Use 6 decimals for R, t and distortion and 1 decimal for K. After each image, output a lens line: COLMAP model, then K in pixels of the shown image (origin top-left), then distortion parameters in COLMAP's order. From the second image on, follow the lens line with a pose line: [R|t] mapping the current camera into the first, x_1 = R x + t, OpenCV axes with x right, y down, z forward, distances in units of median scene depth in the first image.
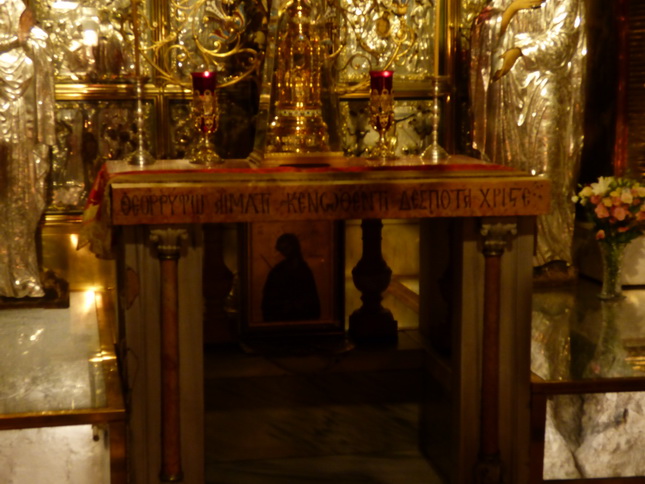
lens RADIAL K [[1268.8, 0, 319.5], [0, 1268.8, 245.2], [0, 0, 1]] dist [0.139355, 0.000000]
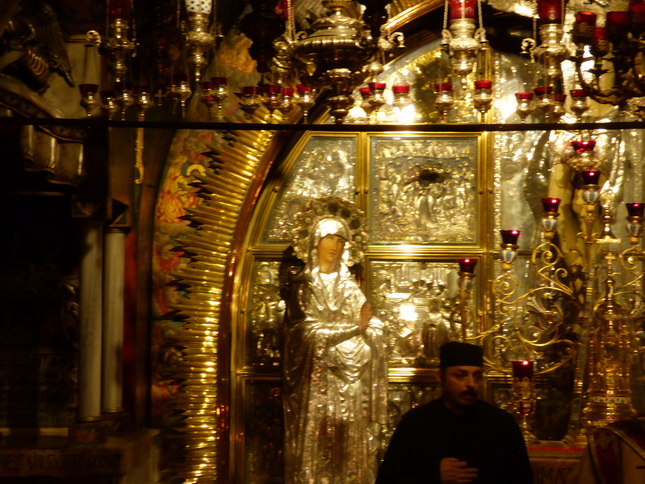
lens RADIAL K [[1640.6, 0, 319.2], [0, 1640.6, 238.9], [0, 0, 1]] dist [0.305123, 0.000000]
pose [[0.974879, -0.001844, -0.222725, 0.050658], [-0.041919, 0.980577, -0.191600, 0.038890], [0.218753, 0.196124, 0.955868, -0.391349]]
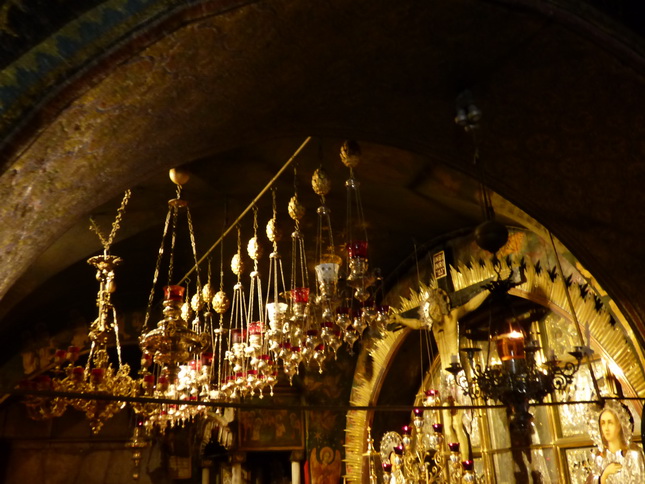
lens RADIAL K [[615.2, 0, 322.9], [0, 615.2, 238.8], [0, 0, 1]] dist [-0.004523, 0.000000]
pose [[0.290170, -0.370315, -0.882422, 0.826462], [-0.089912, 0.907466, -0.410391, -0.122725], [0.952742, 0.198424, 0.230023, 0.529419]]
